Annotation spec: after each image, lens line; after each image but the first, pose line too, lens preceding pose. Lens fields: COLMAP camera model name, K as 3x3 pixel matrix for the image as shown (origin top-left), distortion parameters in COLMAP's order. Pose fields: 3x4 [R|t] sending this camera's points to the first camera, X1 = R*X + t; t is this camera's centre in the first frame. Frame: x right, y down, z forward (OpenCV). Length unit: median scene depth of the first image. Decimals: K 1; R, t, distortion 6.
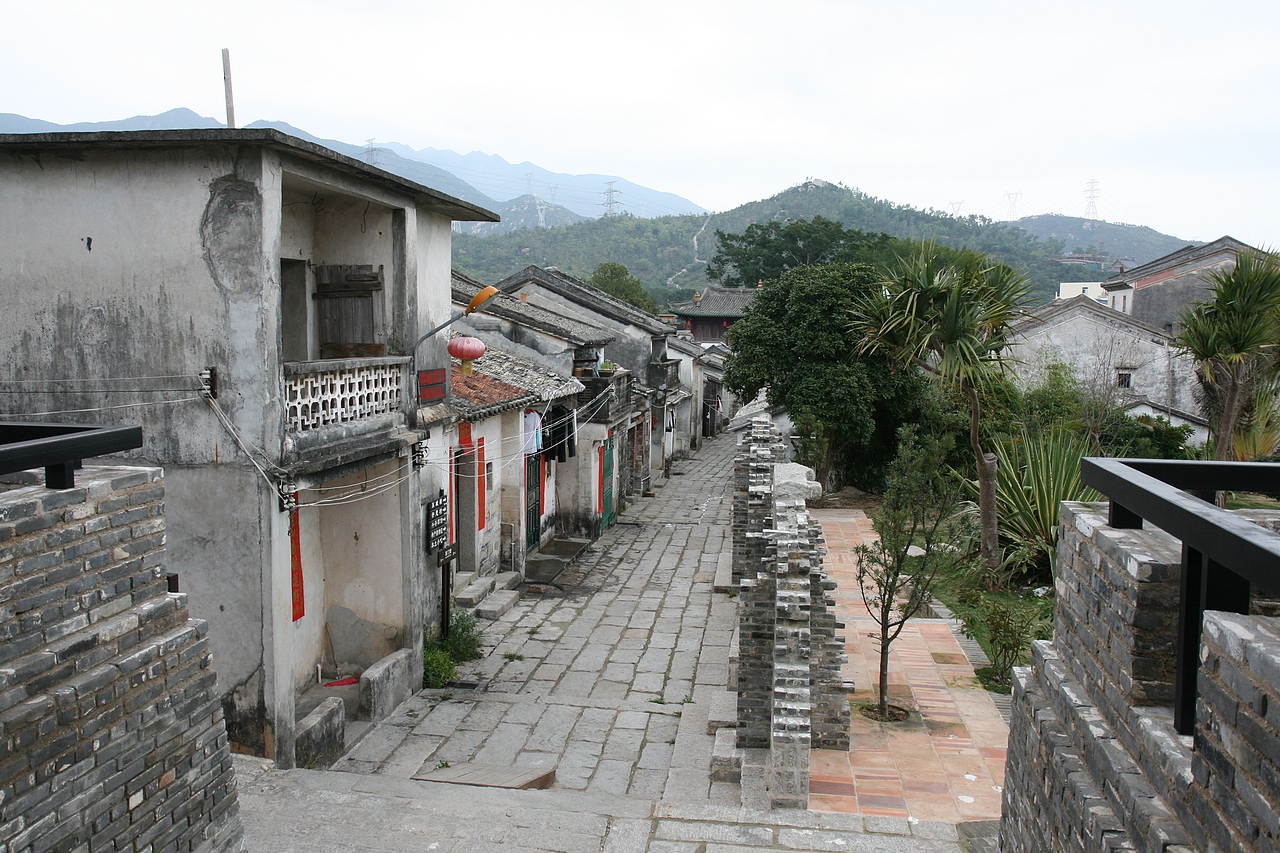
lens RADIAL K [[1015.4, 0, 631.0], [0, 1015.4, 420.9], [0, 0, 1]] dist [-0.076810, 0.085984]
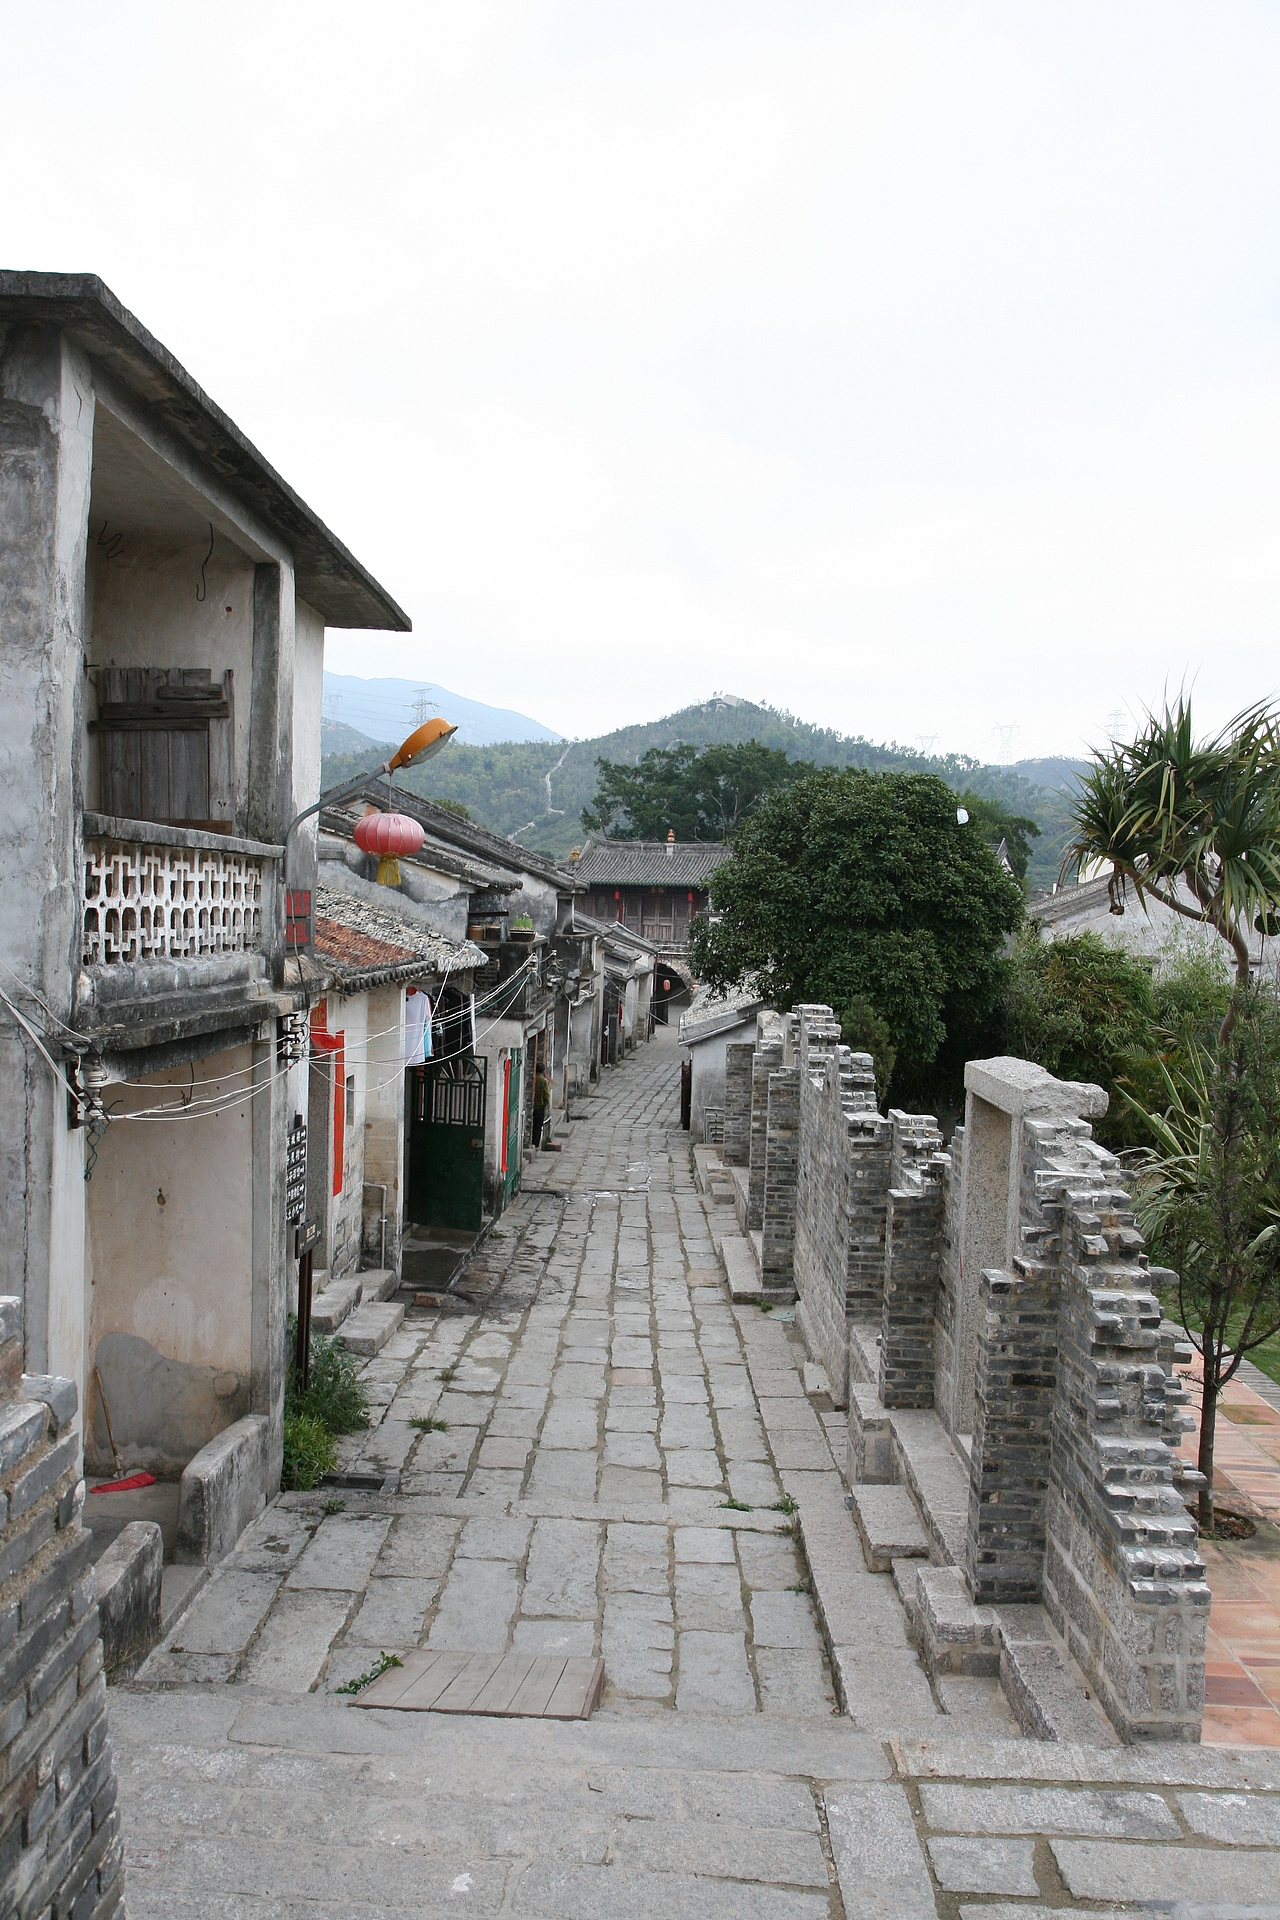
lens RADIAL K [[1523.2, 0, 625.1], [0, 1523.2, 990.5], [0, 0, 1]] dist [-0.076810, 0.085984]
pose [[0.993224, 0.014062, 0.115360, -0.147461], [-0.009559, 0.999174, -0.039492, 0.043532], [-0.115820, 0.038122, 0.992538, 0.235770]]
